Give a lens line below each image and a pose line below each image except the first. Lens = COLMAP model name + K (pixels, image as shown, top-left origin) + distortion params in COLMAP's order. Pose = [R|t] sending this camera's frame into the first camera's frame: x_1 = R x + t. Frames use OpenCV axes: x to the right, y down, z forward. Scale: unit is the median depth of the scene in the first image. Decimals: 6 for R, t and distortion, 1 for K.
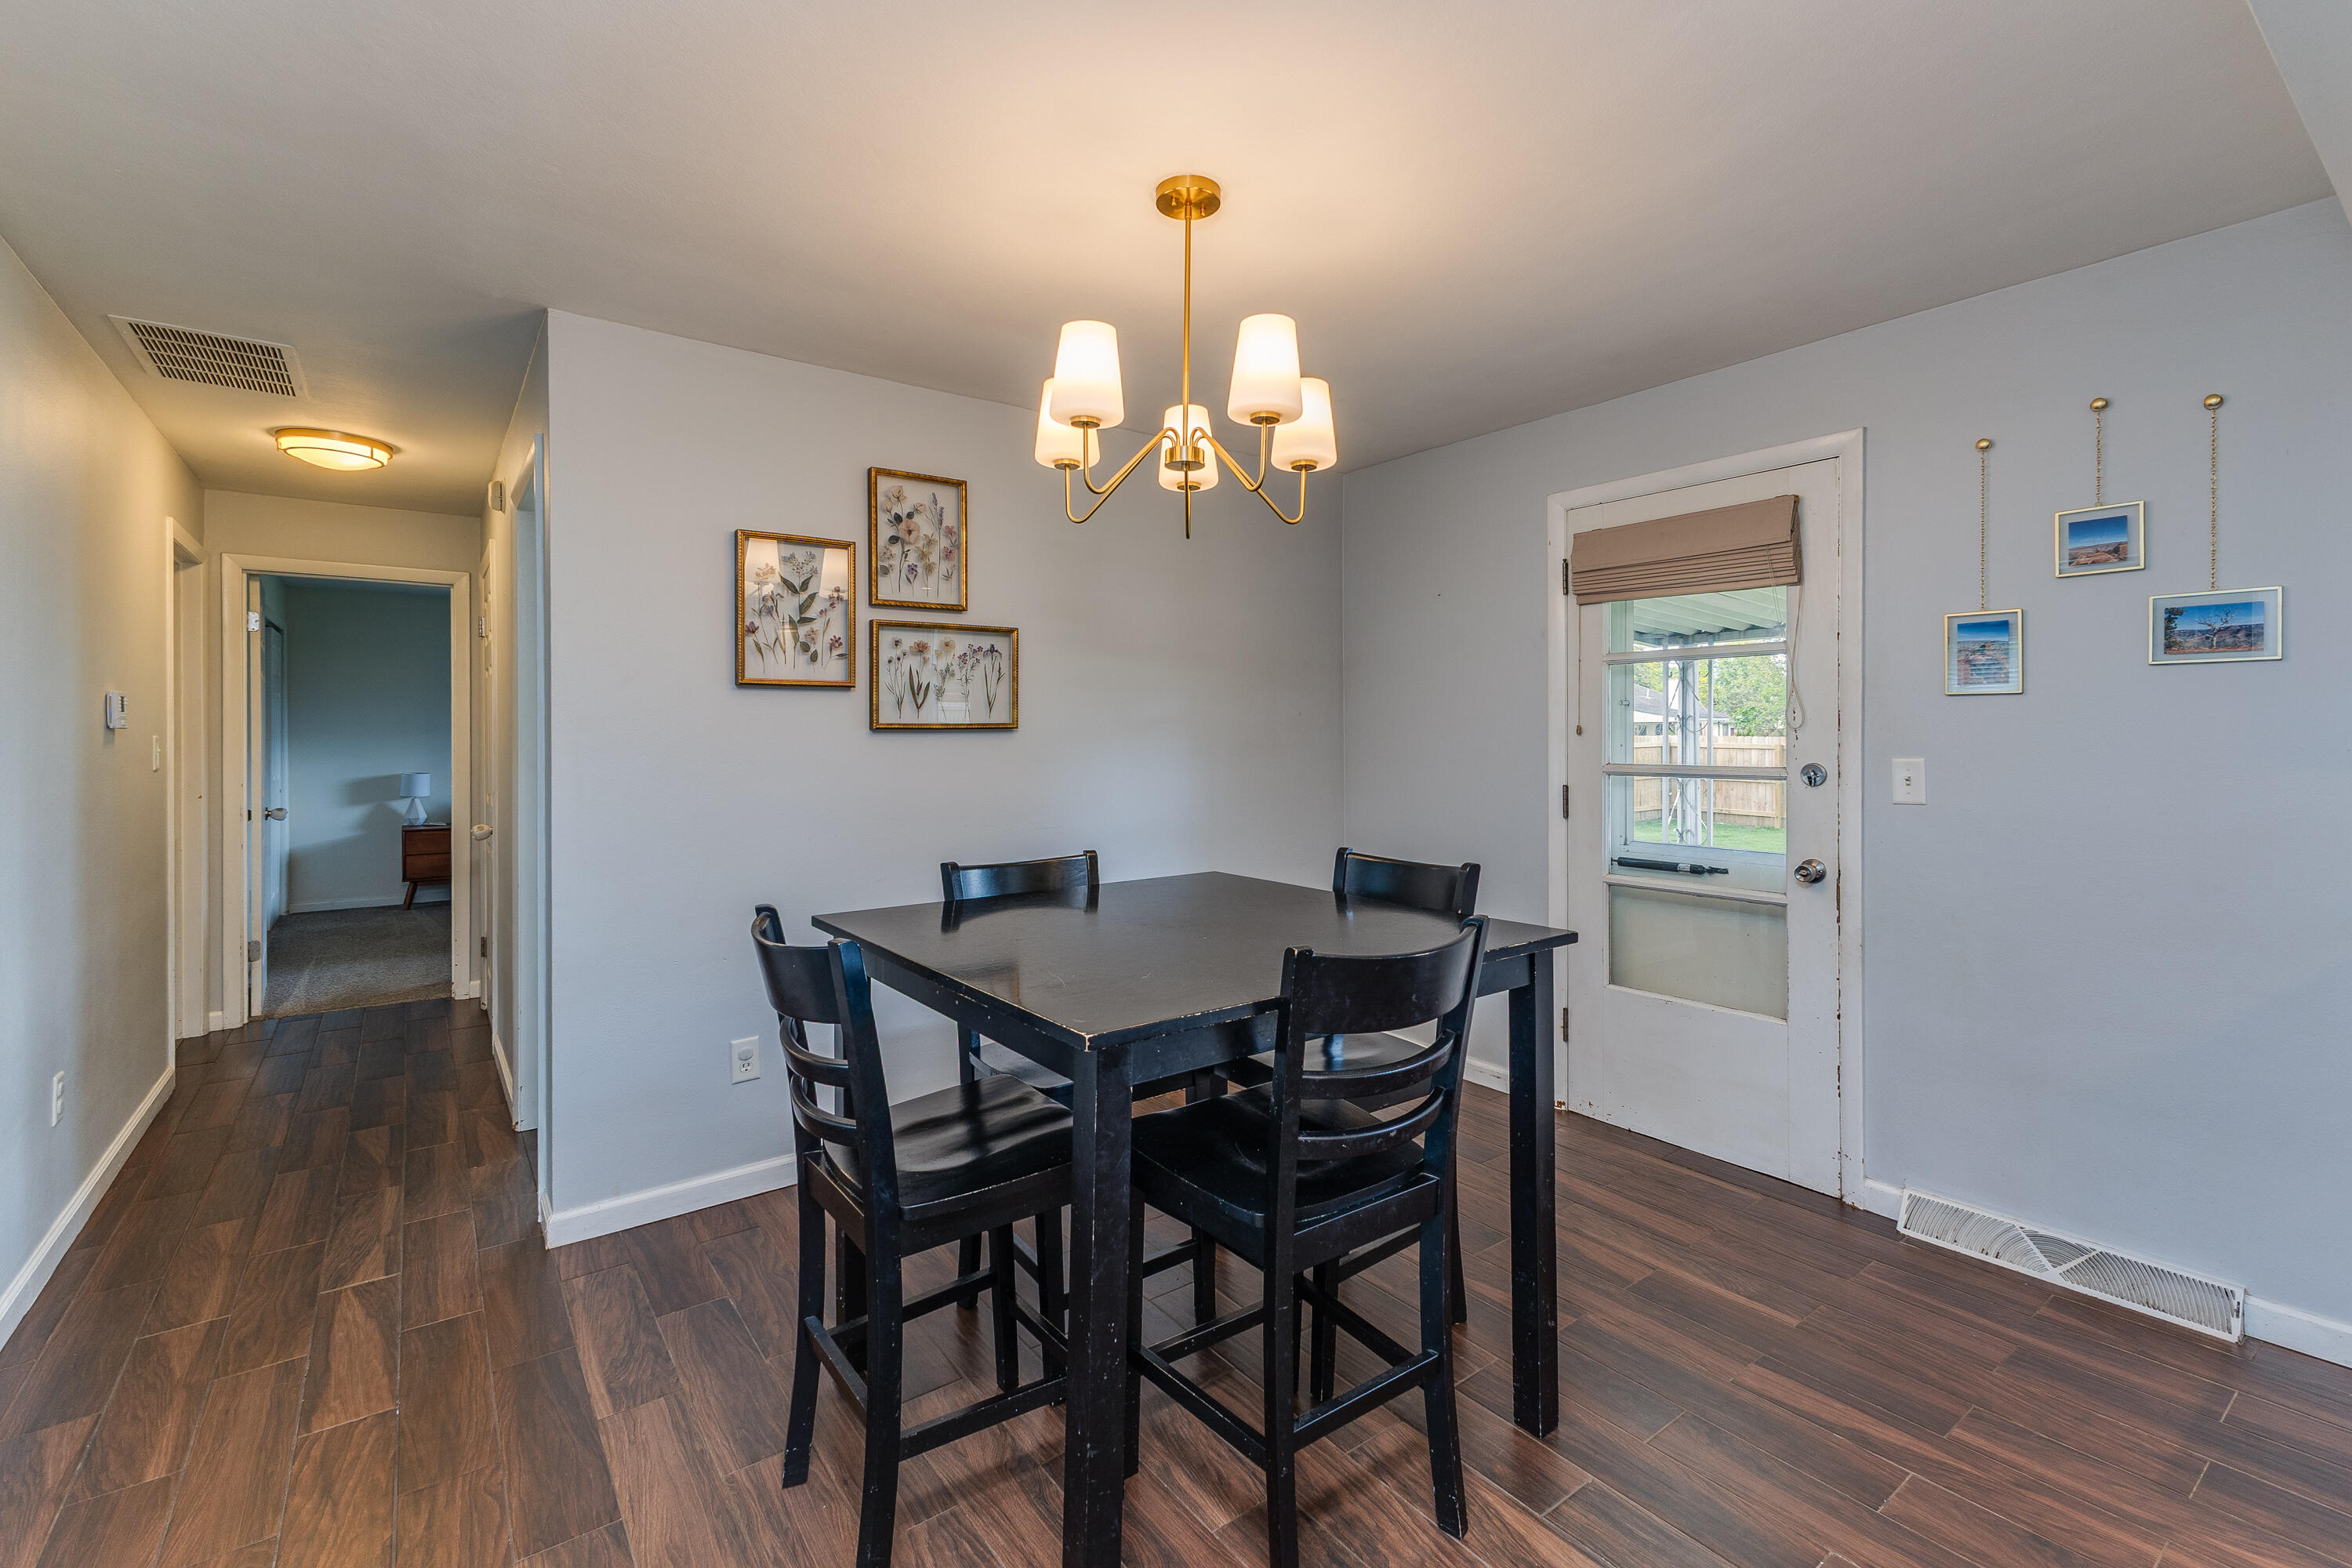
lens RADIAL K [[1034.8, 0, 1178.7], [0, 1034.8, 732.1], [0, 0, 1]] dist [0.015670, -0.000626]
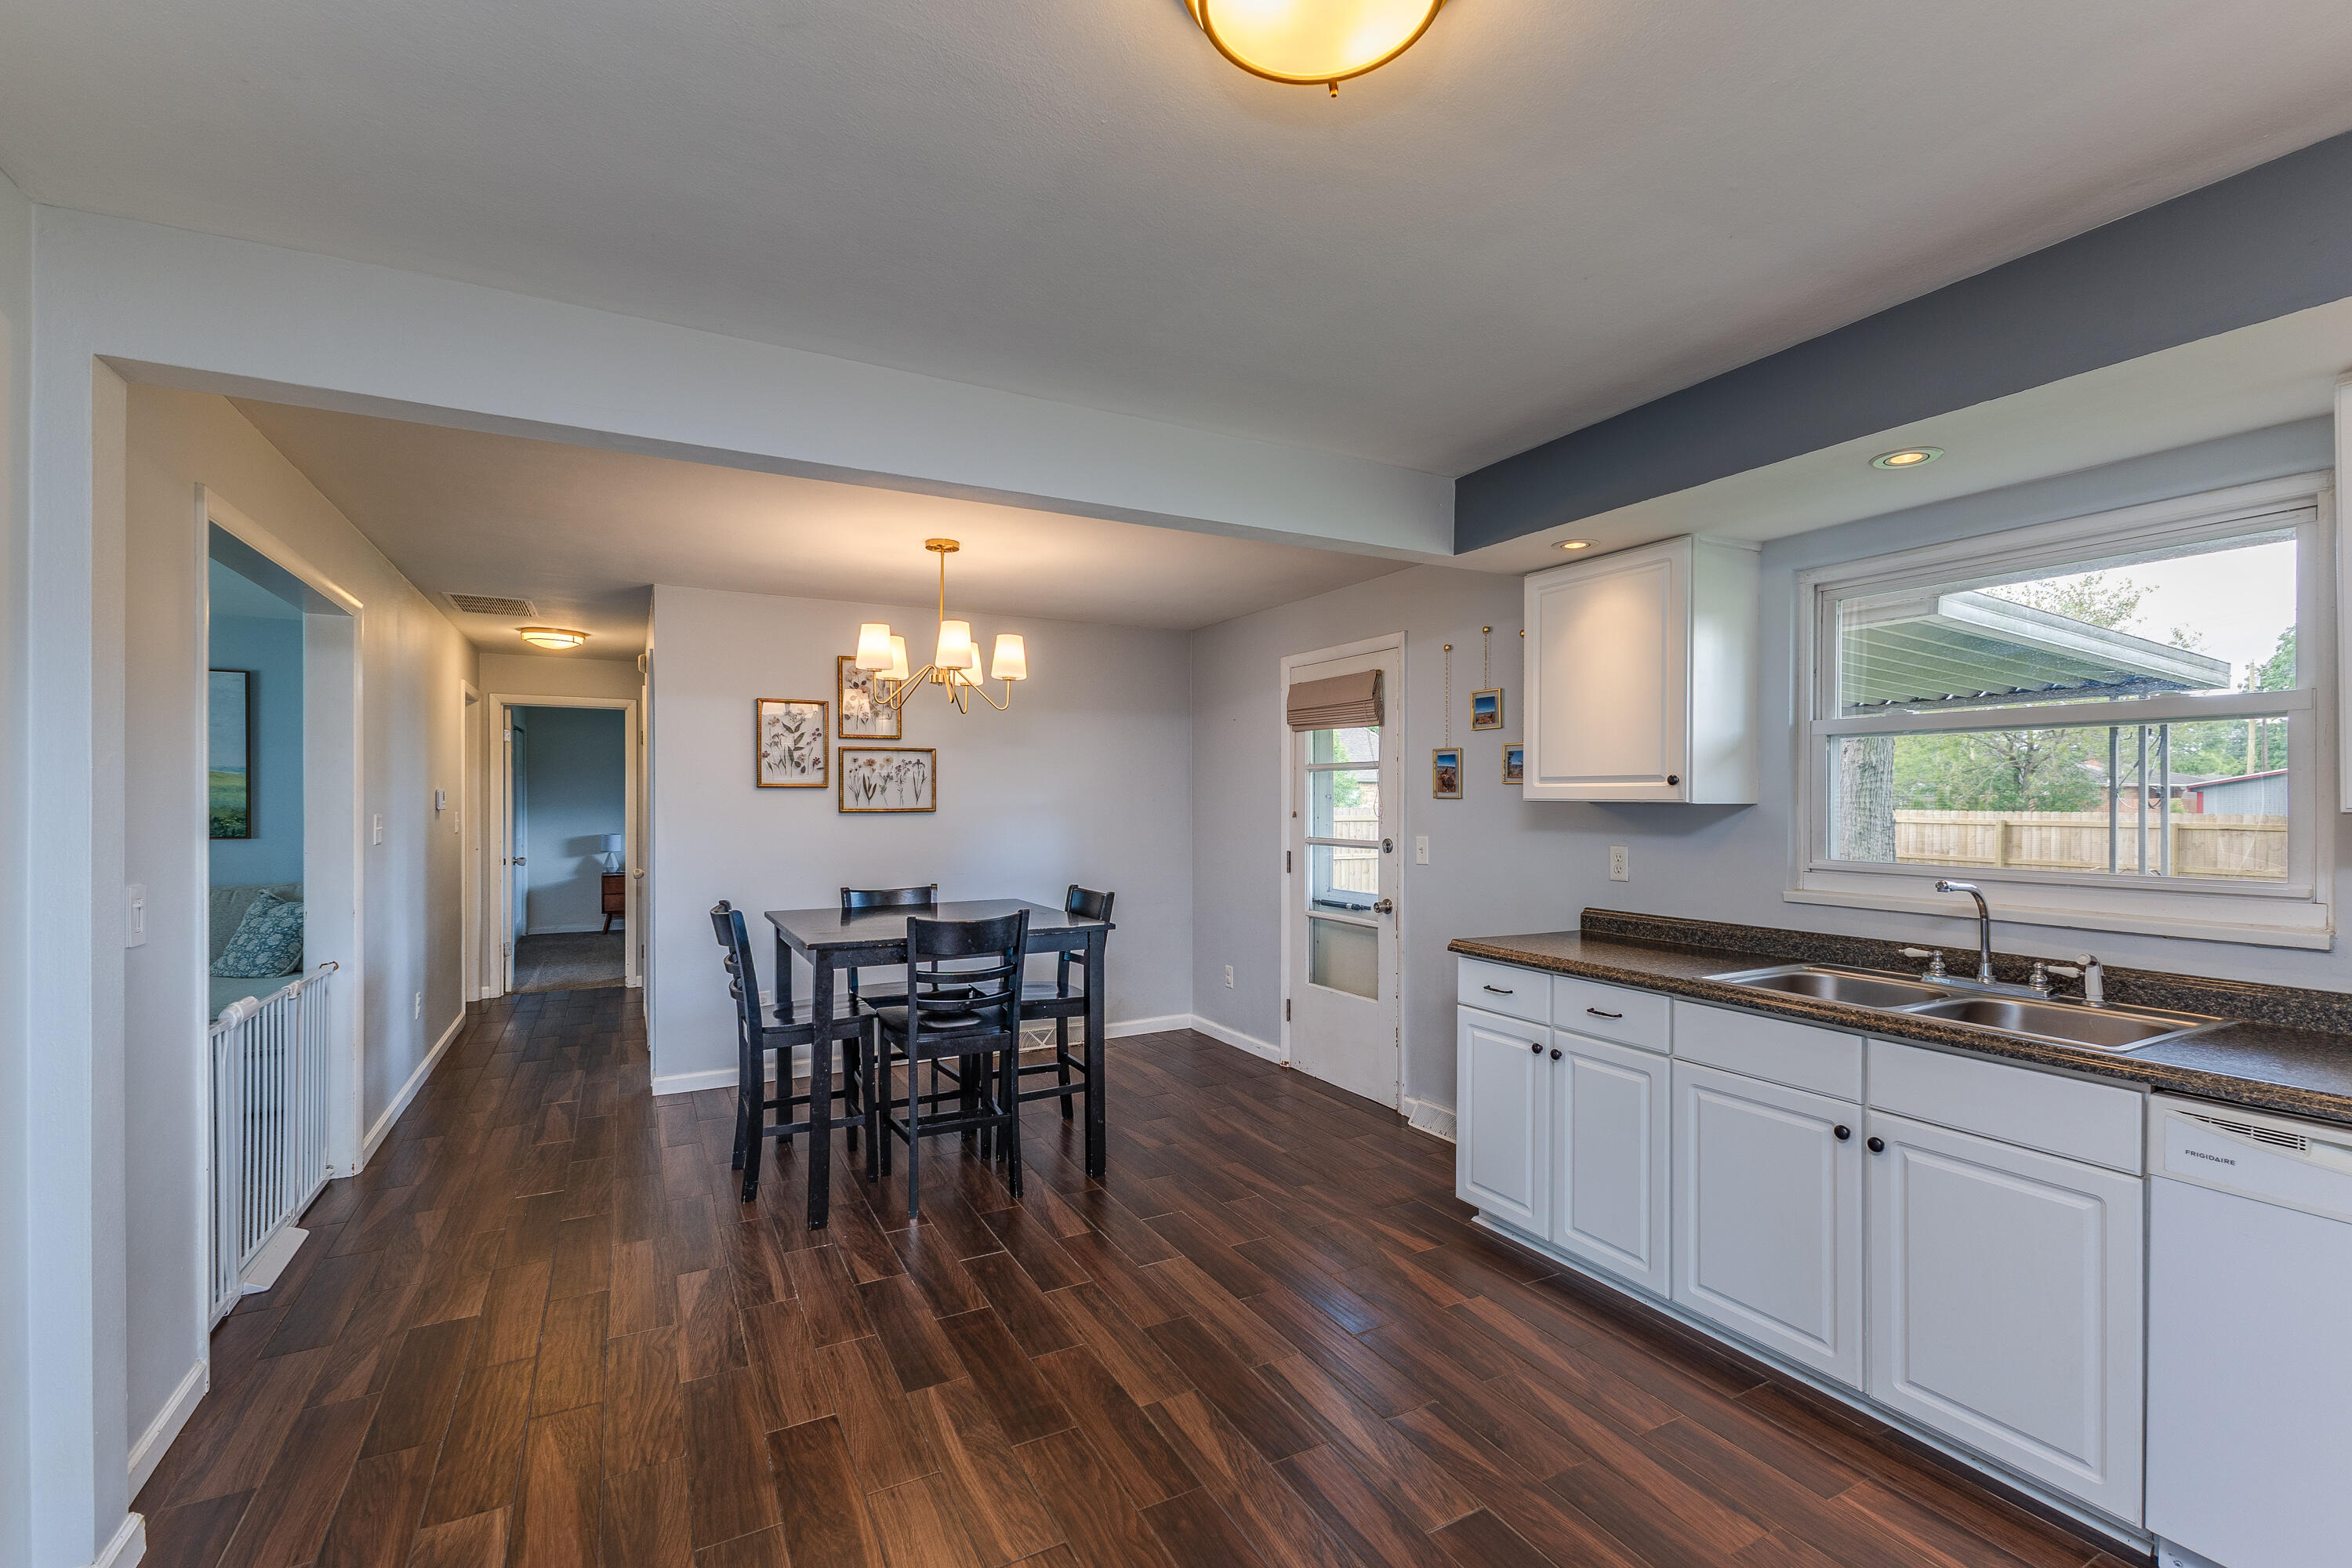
lens RADIAL K [[1034.8, 0, 1175.4], [0, 1034.8, 801.2], [0, 0, 1]] dist [0.015670, -0.000626]
pose [[0.988939, 0.005171, -0.148229, 0.459166], [-0.004629, 0.999981, 0.004005, -0.028073], [0.148247, -0.003274, 0.988945, -0.537077]]
